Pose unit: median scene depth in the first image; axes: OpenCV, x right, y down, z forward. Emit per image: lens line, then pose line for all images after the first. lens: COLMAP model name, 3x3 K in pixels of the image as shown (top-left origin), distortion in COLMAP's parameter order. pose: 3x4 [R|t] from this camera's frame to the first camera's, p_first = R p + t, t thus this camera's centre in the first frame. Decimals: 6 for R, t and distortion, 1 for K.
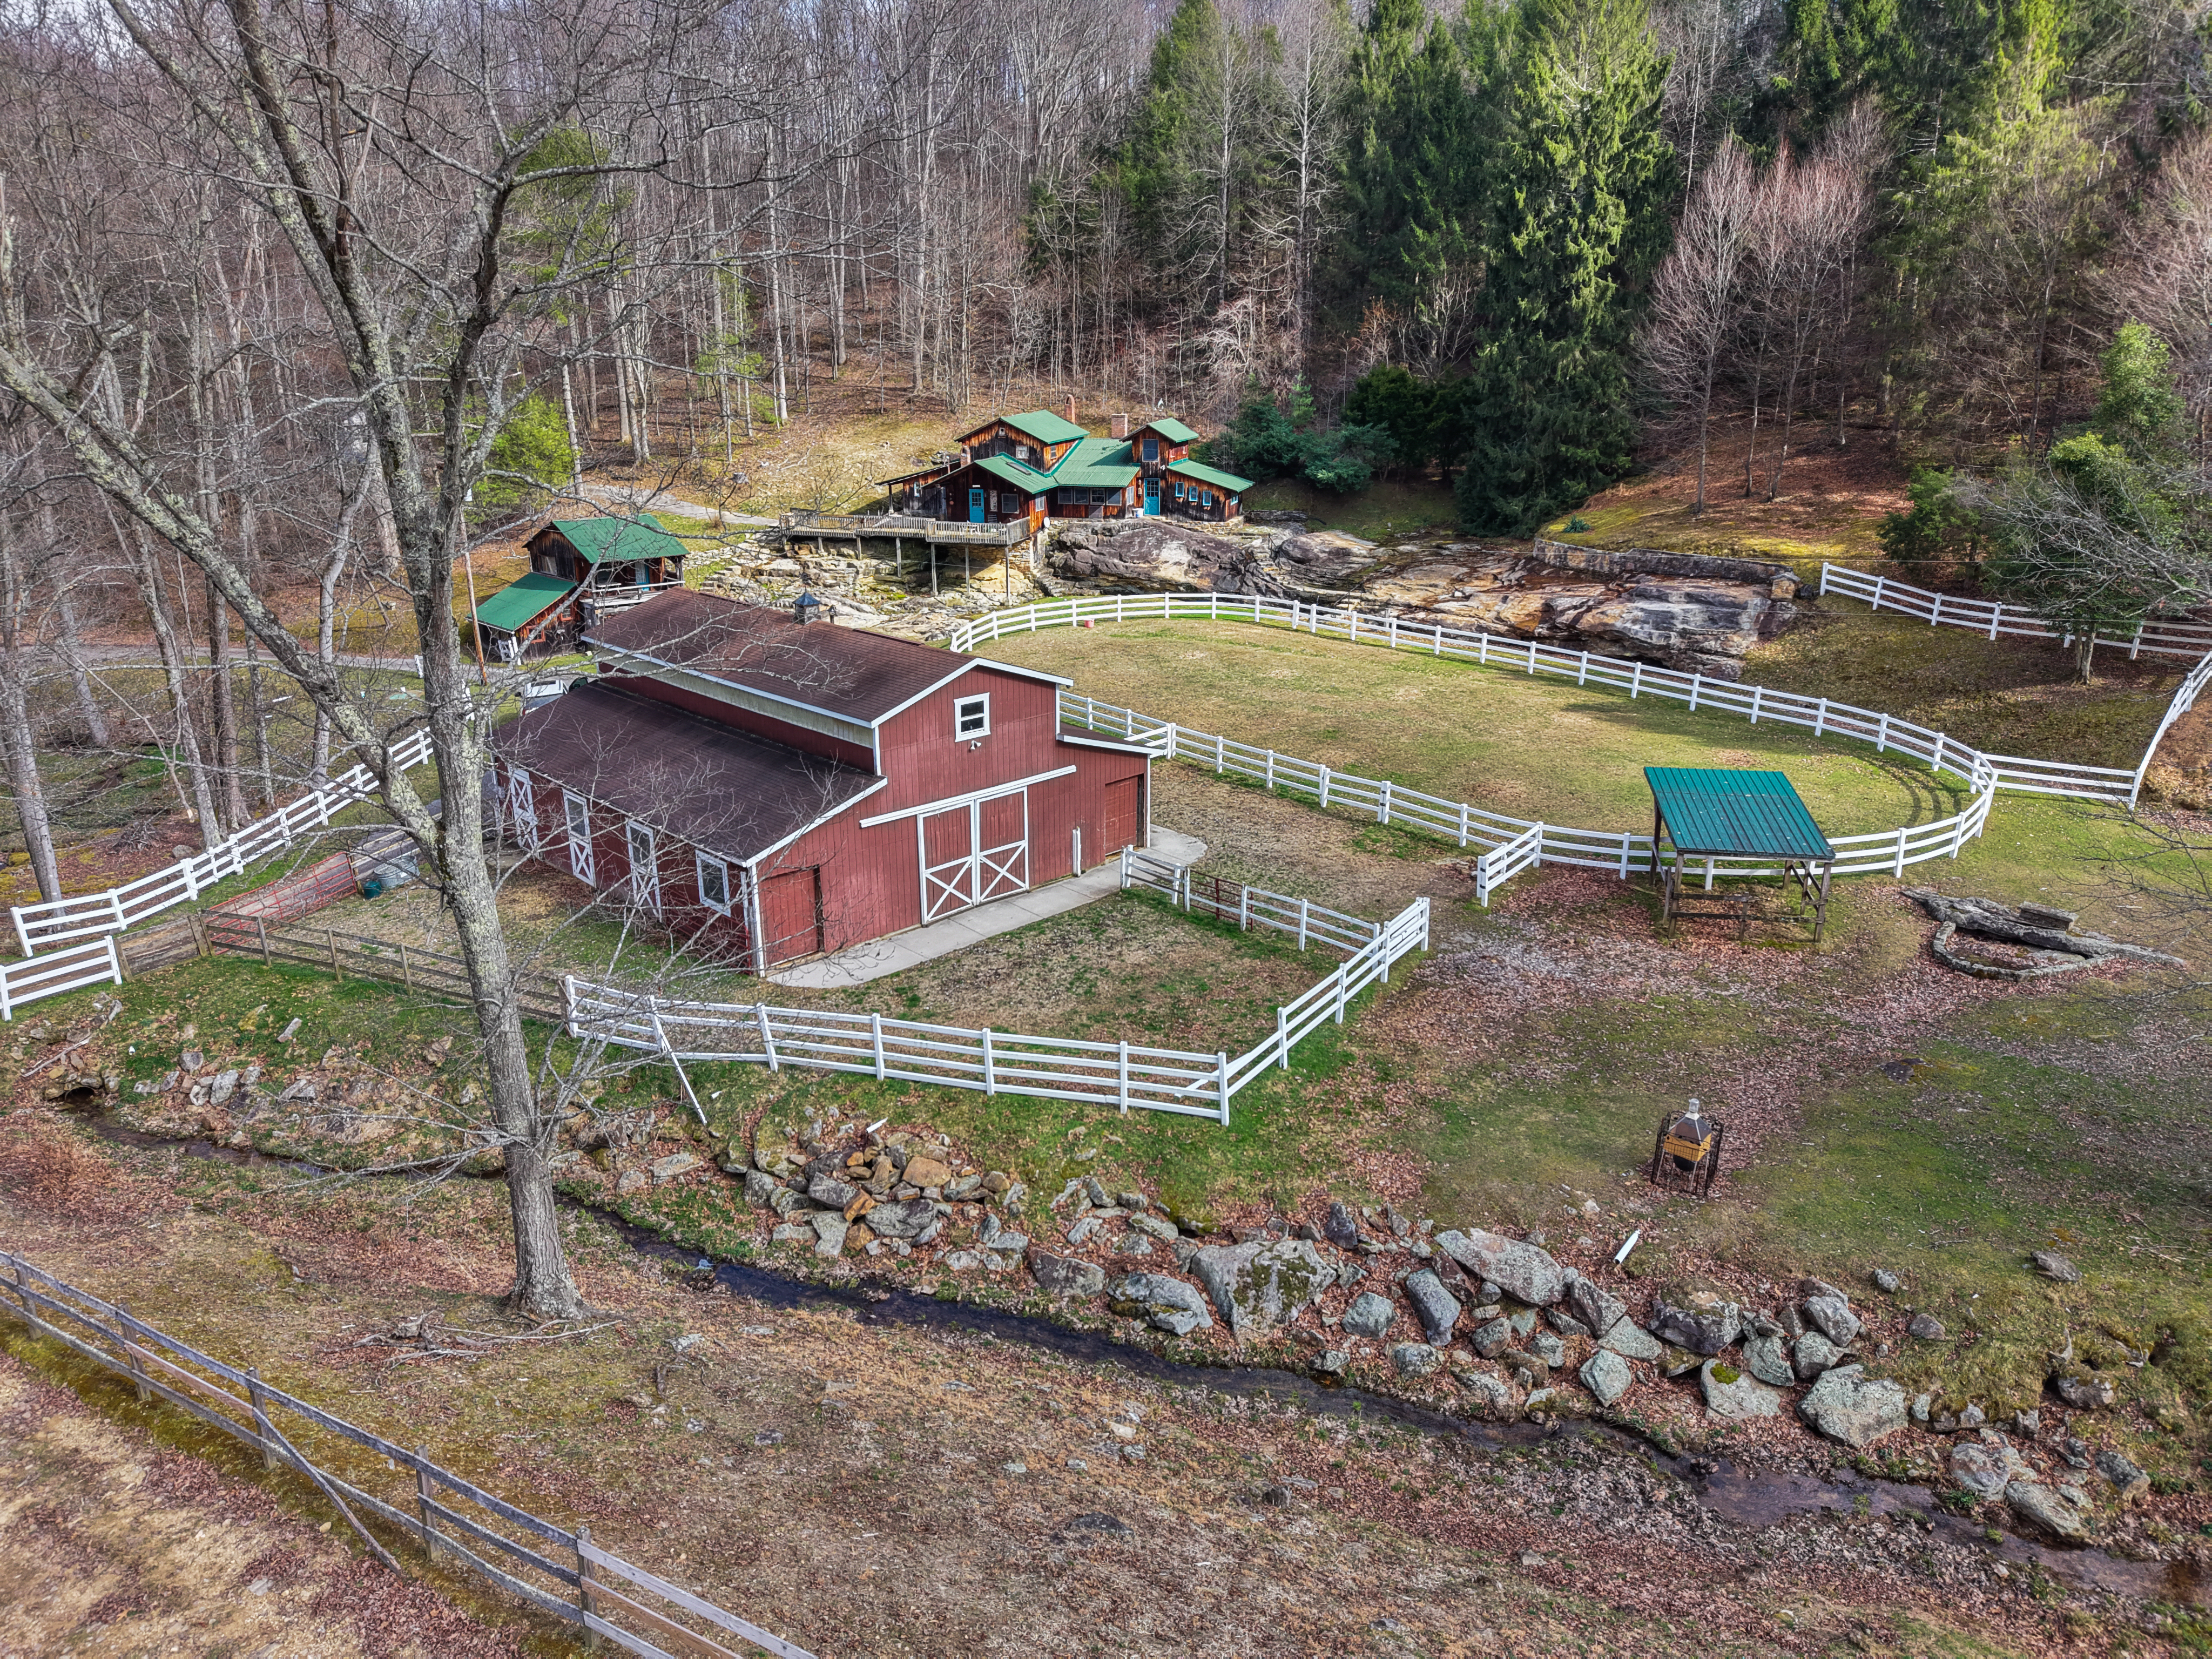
lens RADIAL K [[1560.8, 0, 1106.0], [0, 1560.8, 829.5], [0, 0, 1]] dist [0.107740, -0.000315]
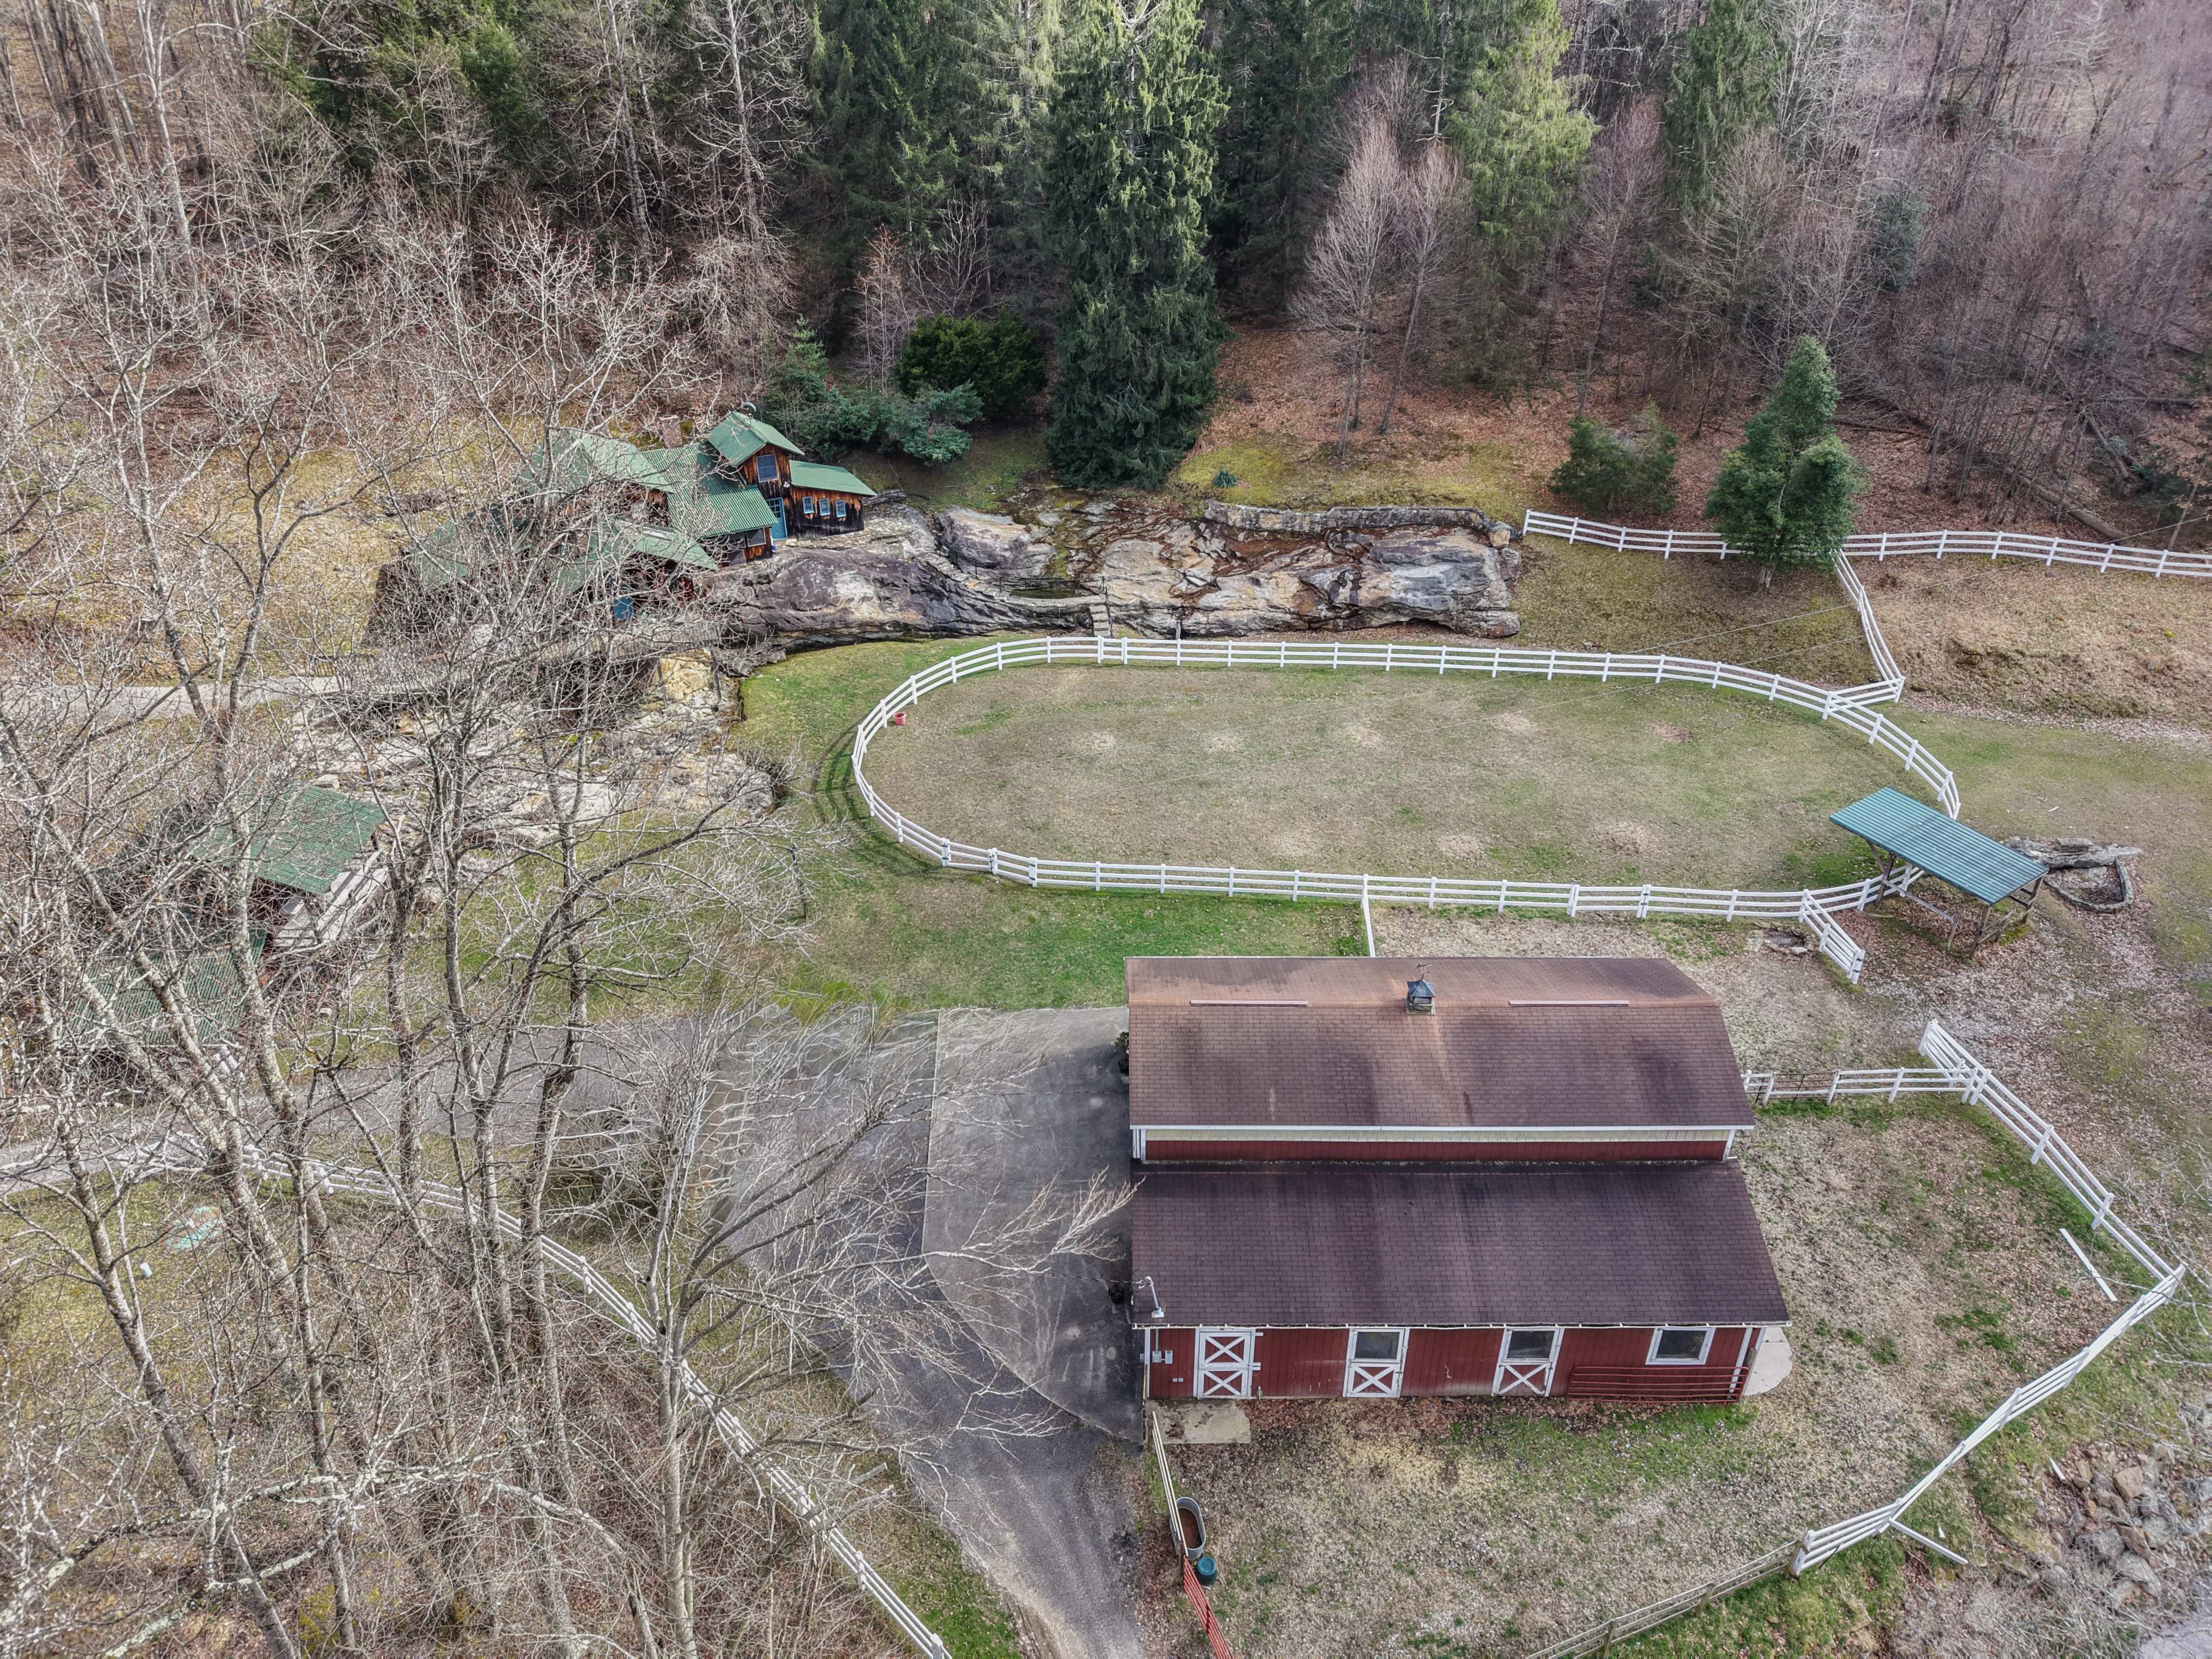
lens RADIAL K [[1560.8, 0, 1106.0], [0, 1560.8, 829.5], [0, 0, 1]] dist [0.107740, -0.000315]
pose [[0.716822, -0.367411, 0.592600, -0.418293], [0.224507, 0.926262, 0.302712, -0.279642], [-0.660123, -0.083948, 0.746452, 0.233673]]
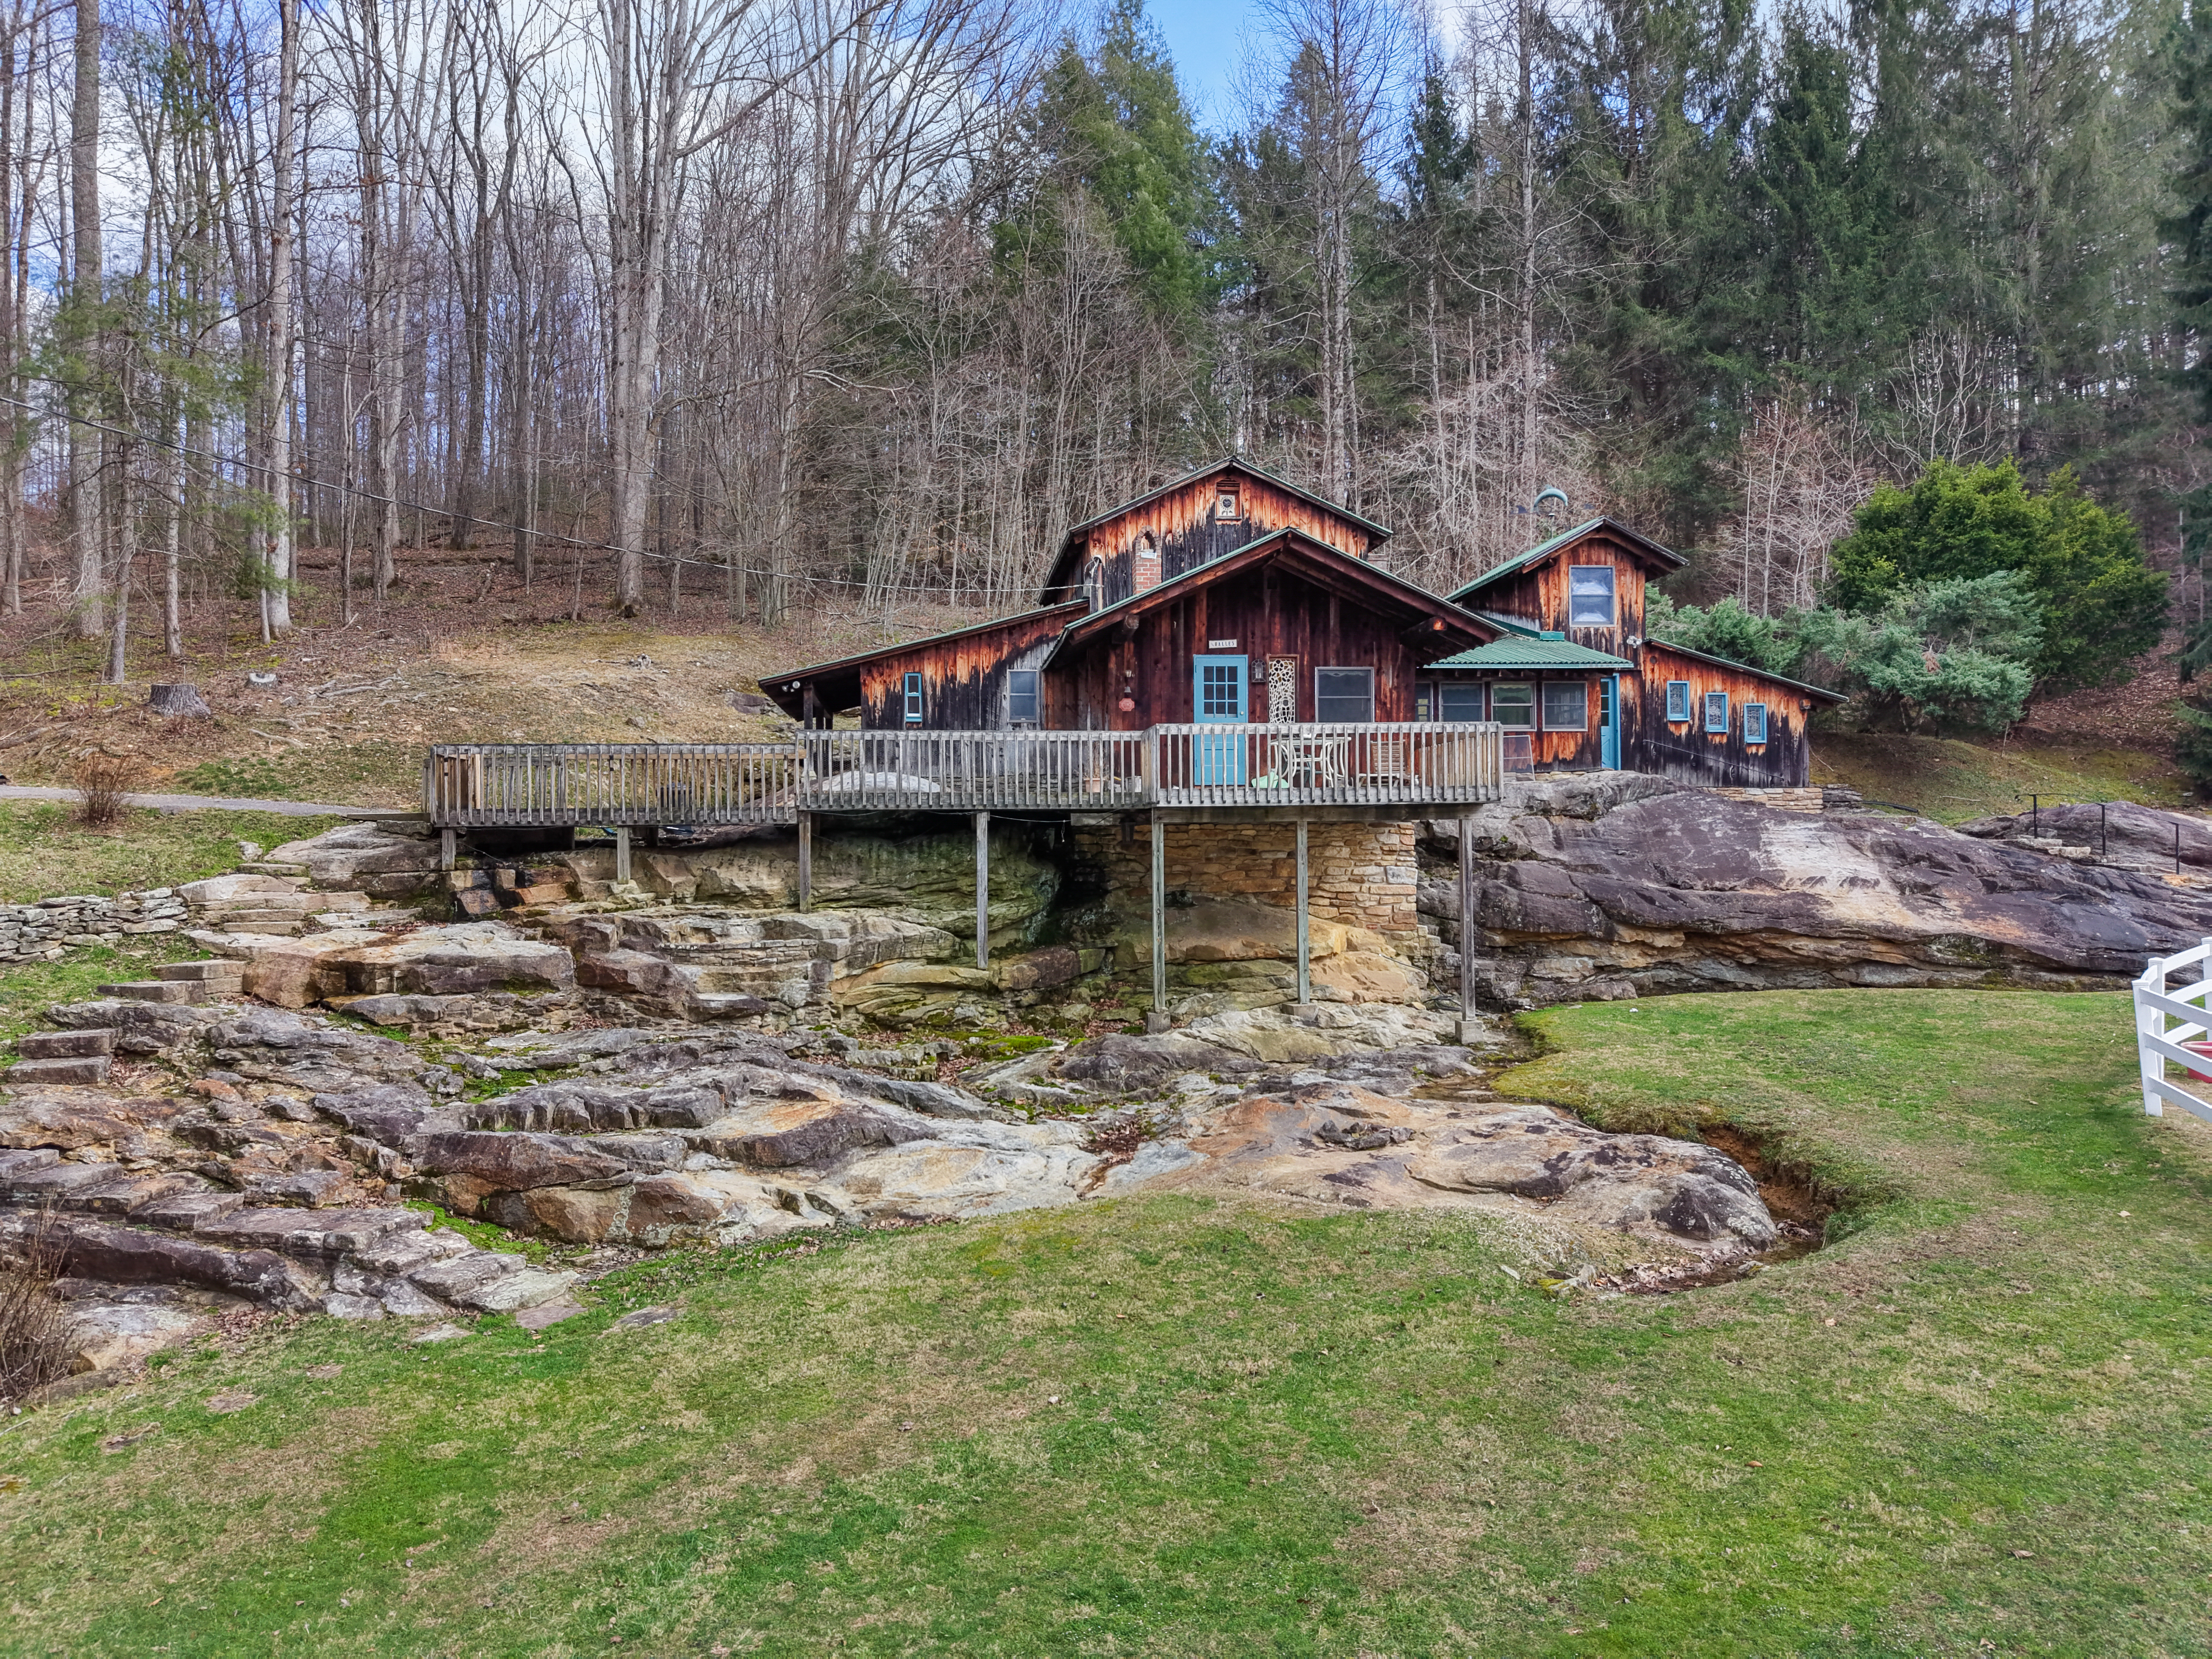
lens RADIAL K [[1536.3, 0, 1135.7], [0, 1536.3, 826.9], [0, 0, 1]] dist [-0.003563, -0.000840]
pose [[0.910493, -0.002661, 0.413516, -0.208630], [0.132464, 0.949163, -0.285556, -0.108705], [-0.391734, 0.314773, 0.864559, 0.767461]]
